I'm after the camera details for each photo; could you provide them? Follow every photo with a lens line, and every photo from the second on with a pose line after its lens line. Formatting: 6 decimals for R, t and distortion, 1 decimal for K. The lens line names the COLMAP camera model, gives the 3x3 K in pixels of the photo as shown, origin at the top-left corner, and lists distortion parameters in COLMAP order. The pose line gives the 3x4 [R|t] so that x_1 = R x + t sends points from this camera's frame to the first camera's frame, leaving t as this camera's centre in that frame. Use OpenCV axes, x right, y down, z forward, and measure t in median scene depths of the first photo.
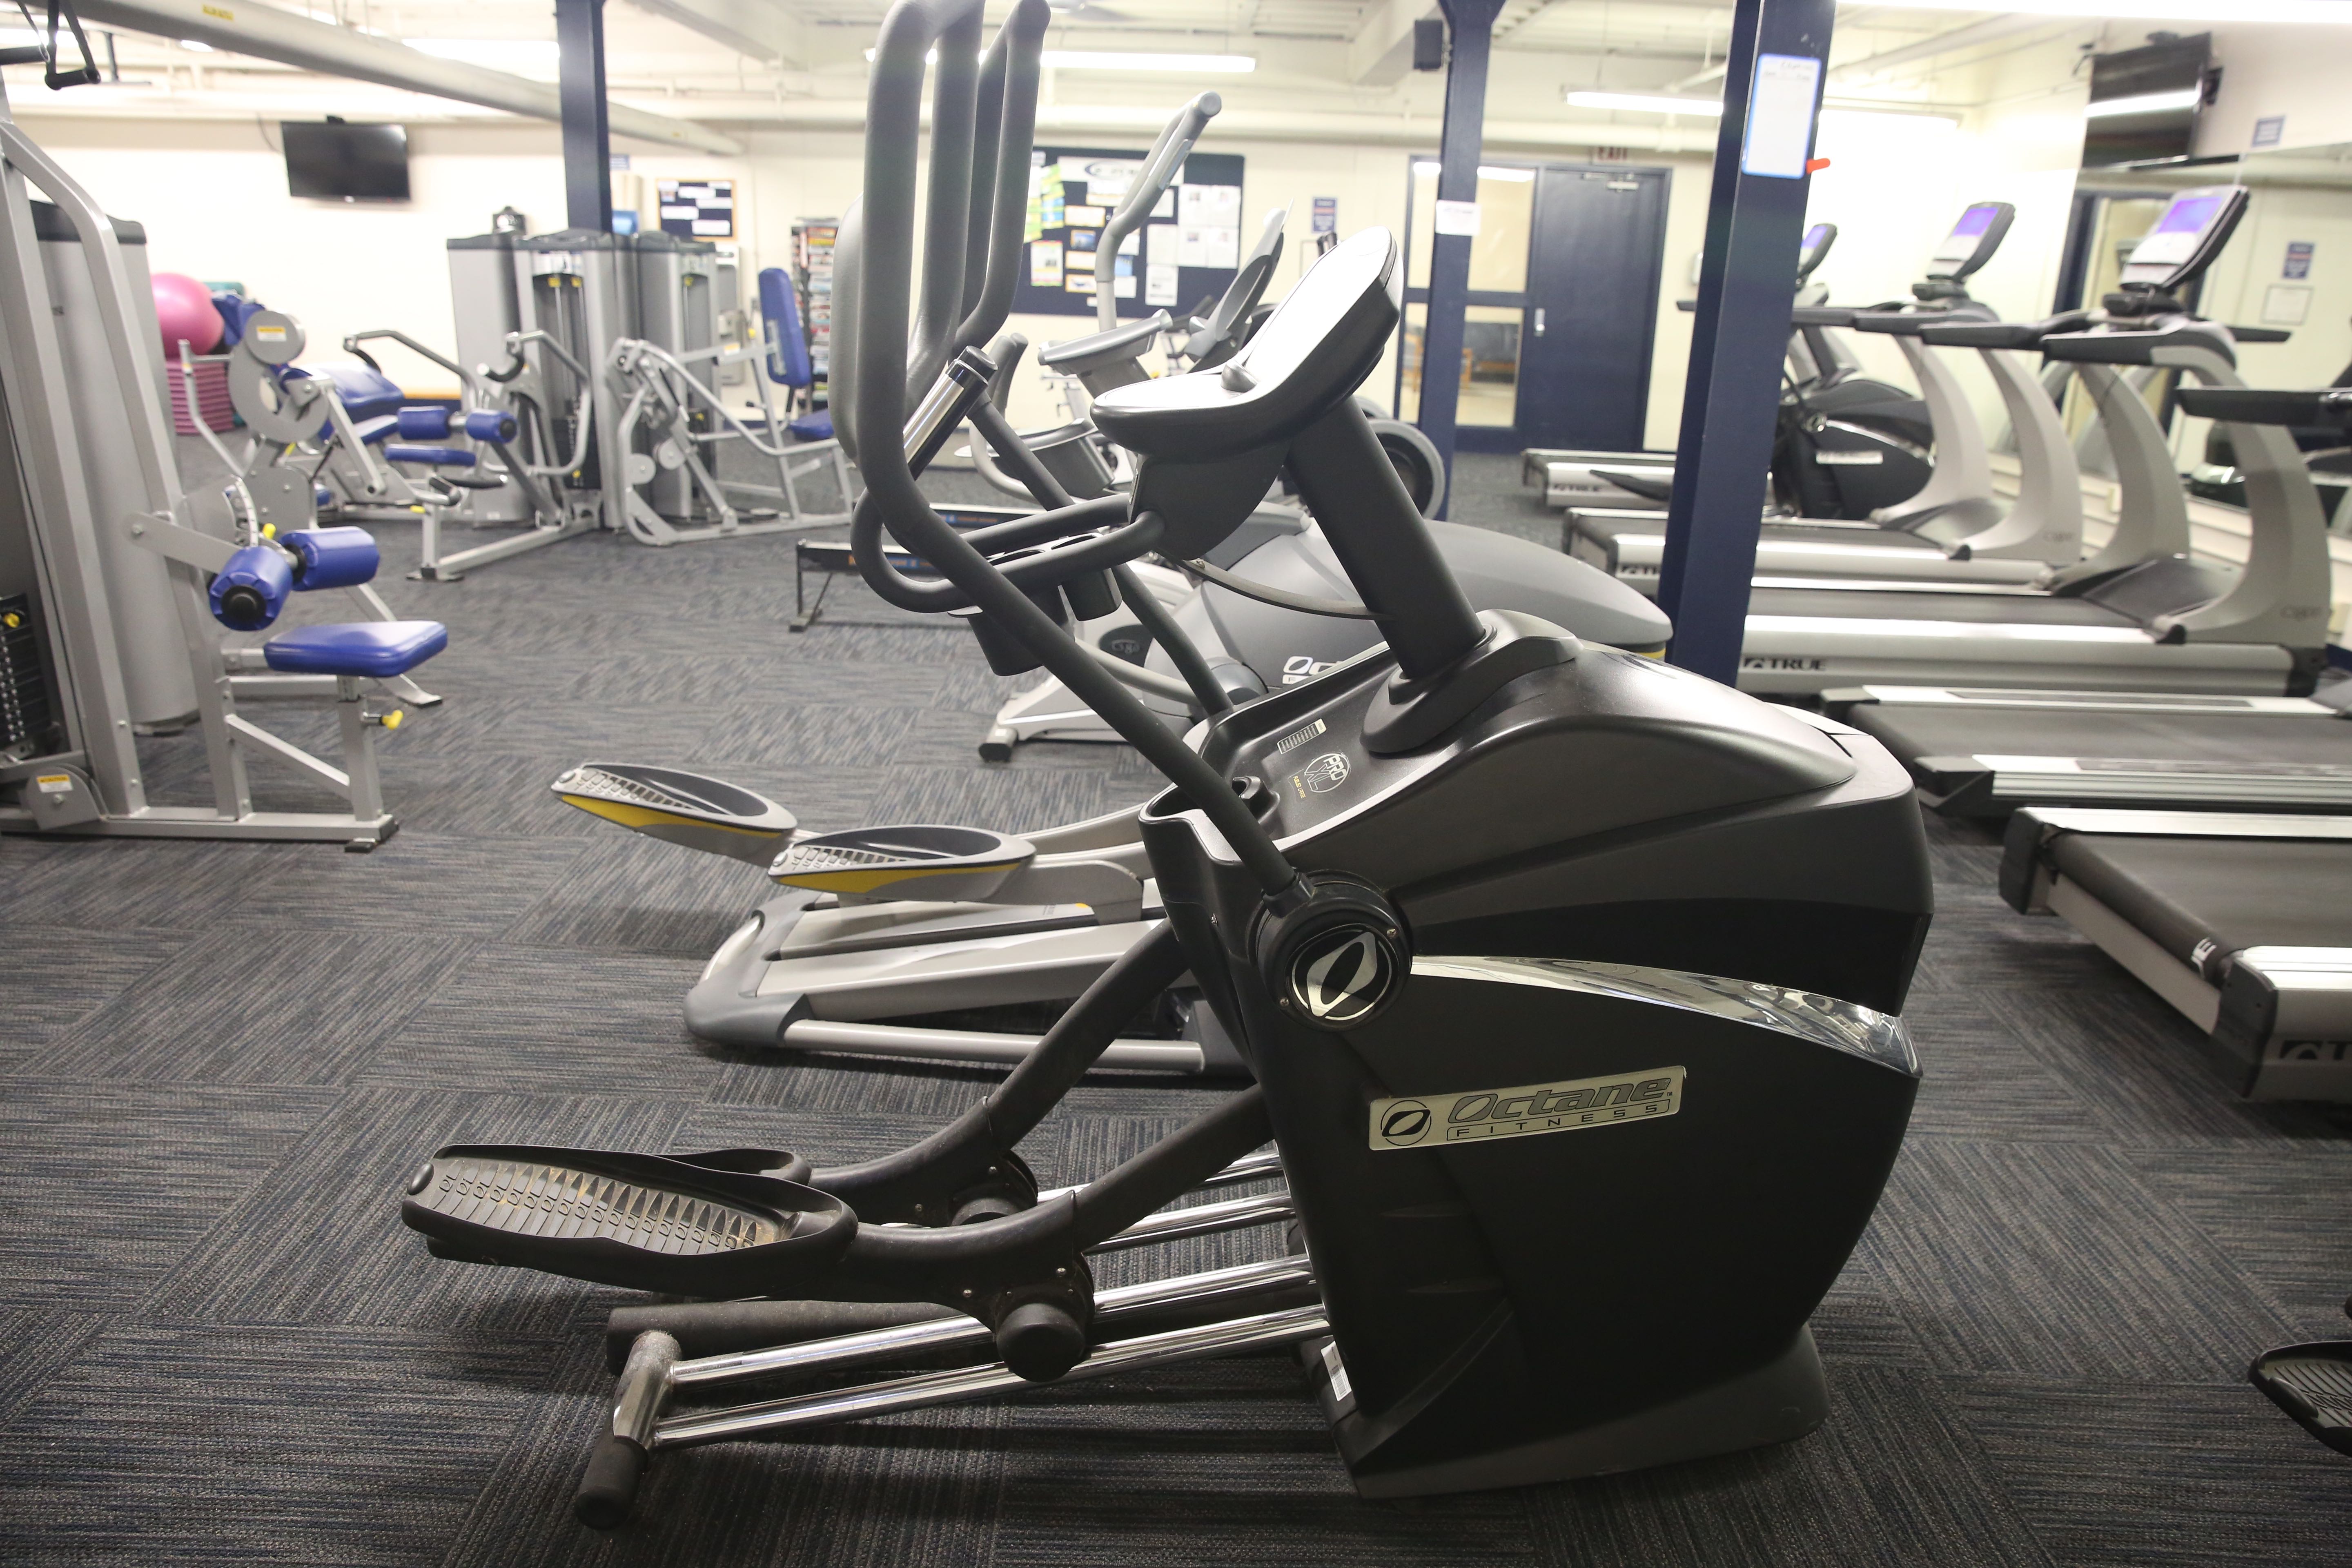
lens RADIAL K [[1578.6, 0, 1176.0], [0, 1578.6, 784.0], [0, 0, 1]] dist [-0.115045, 0.086850]
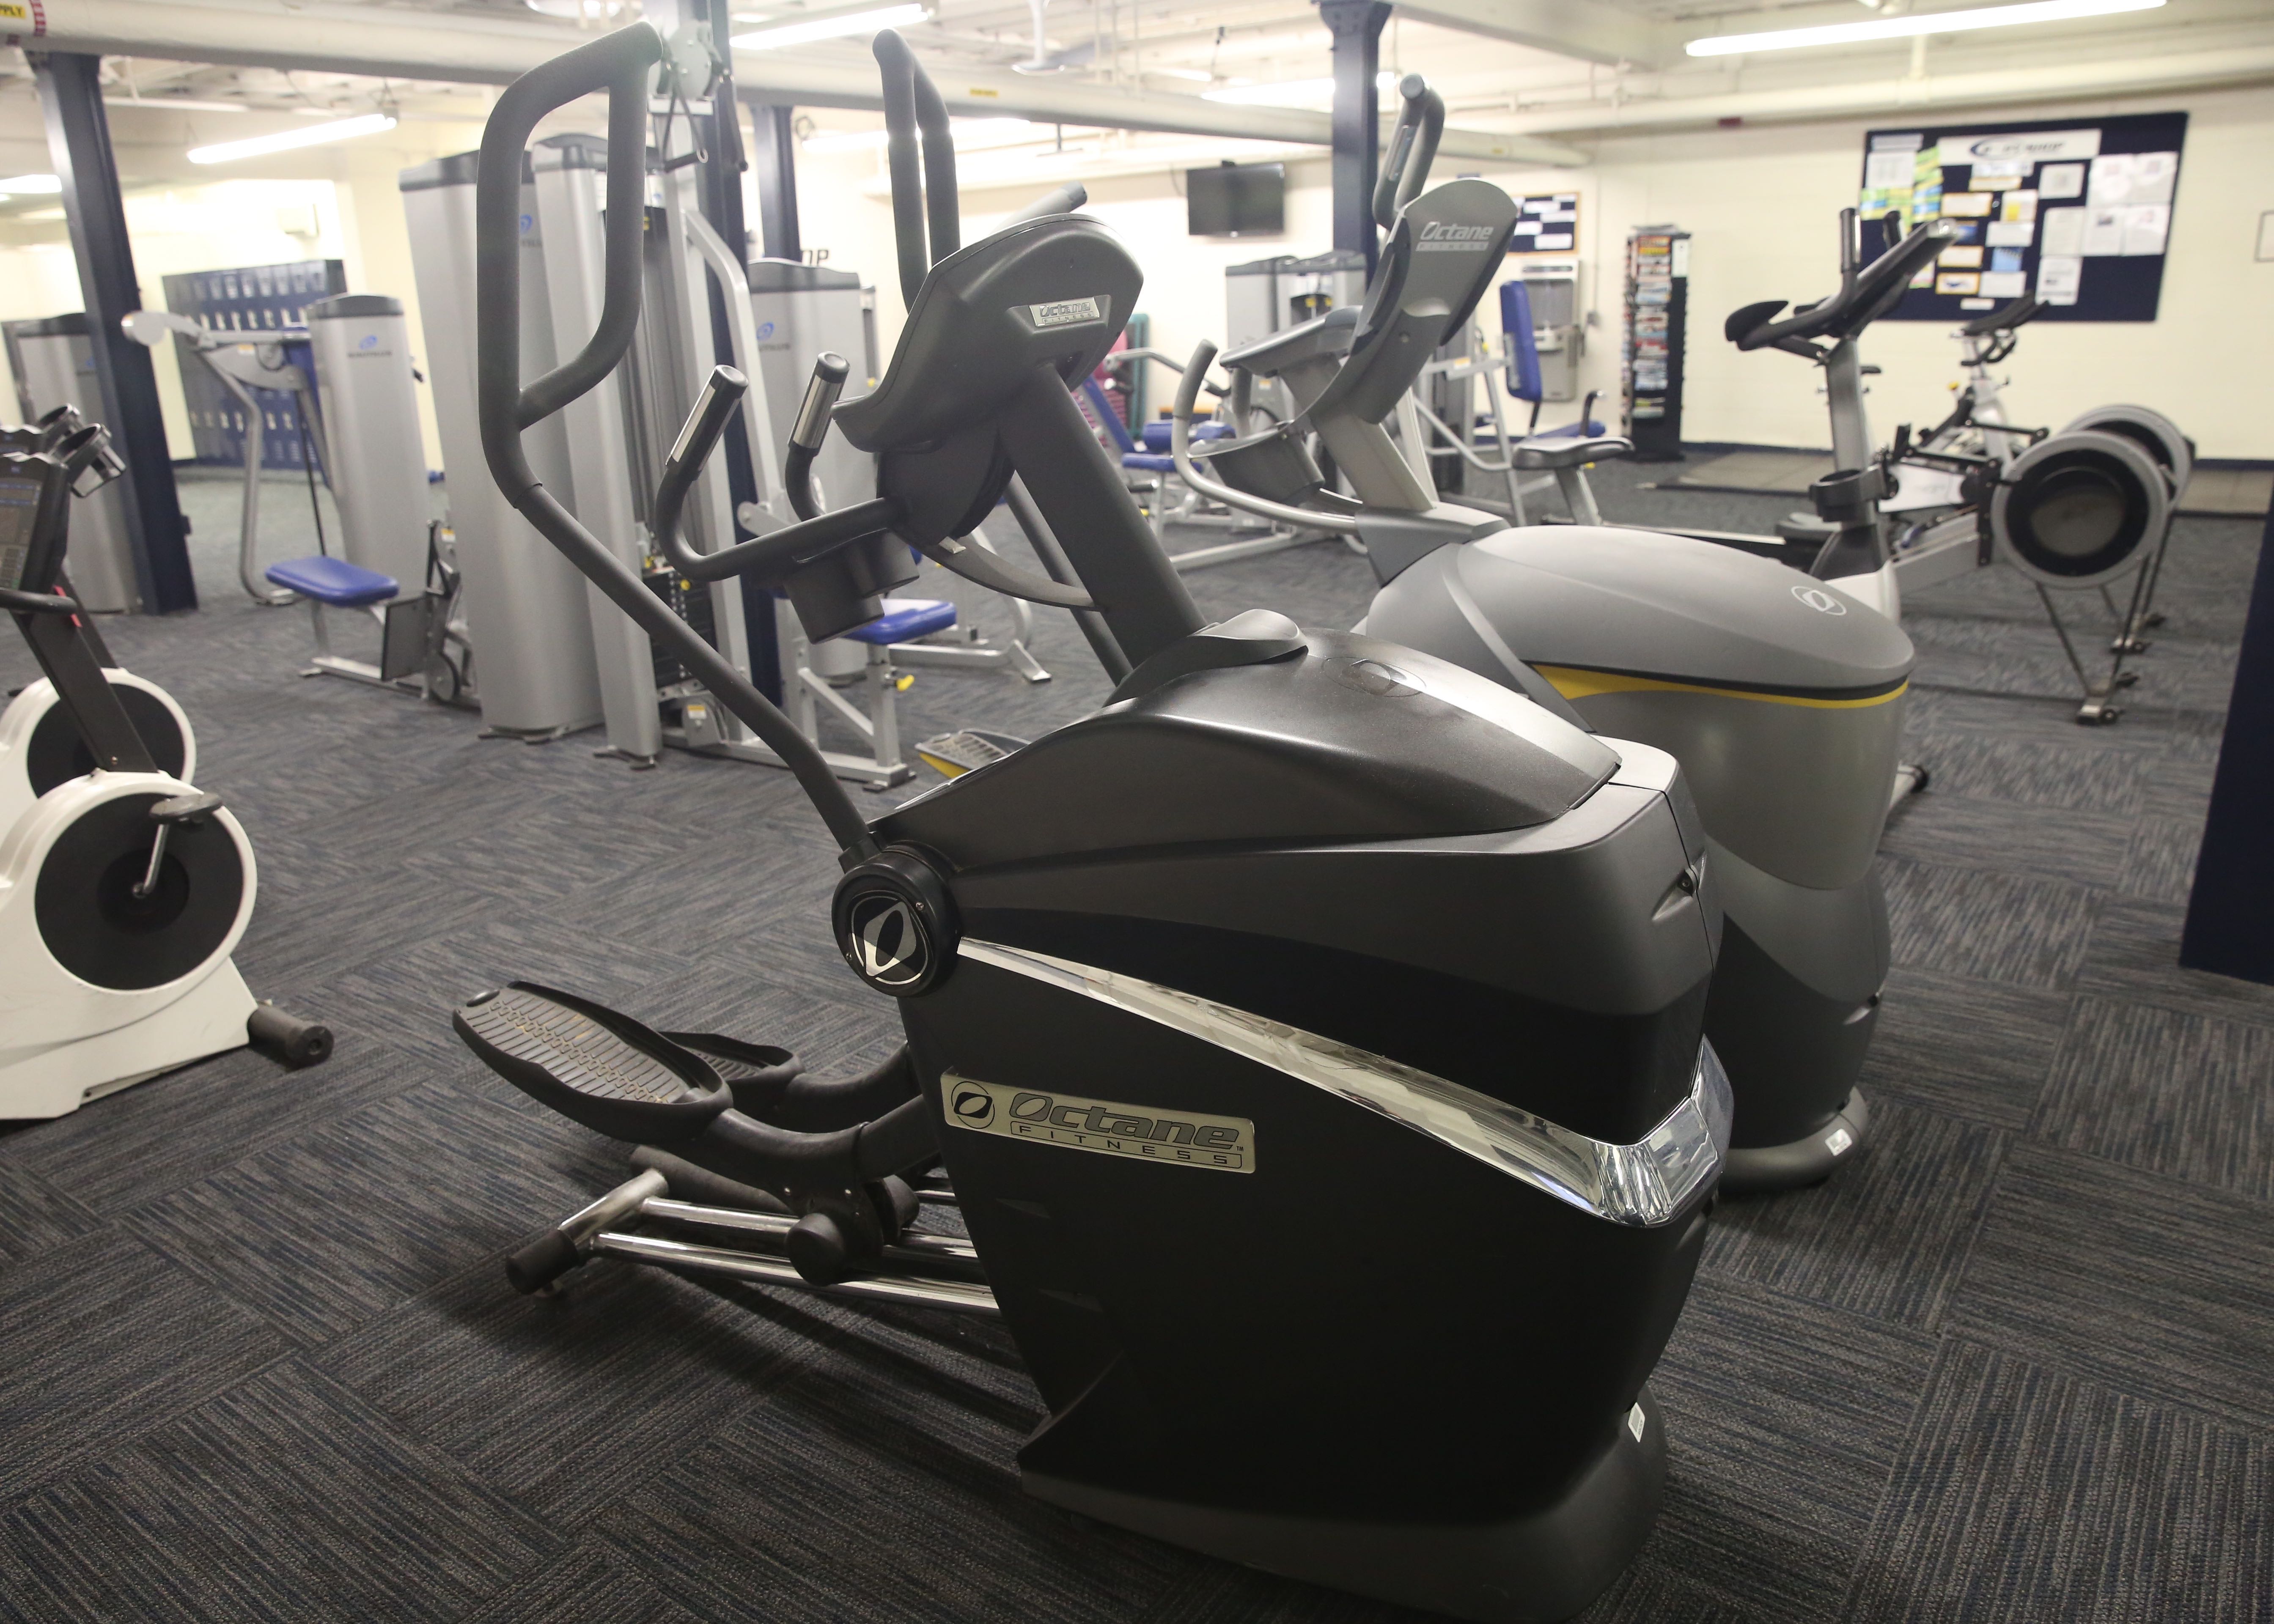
lens RADIAL K [[1626.7, 0, 1137.0], [0, 1626.7, 812.0], [0, 0, 1]] dist [-0.101836, 0.070736]
pose [[0.815293, 0.118941, -0.566702, 0.113964], [-0.120858, 0.992075, 0.034345, -0.002623], [0.566296, 0.040489, 0.823207, 0.028185]]
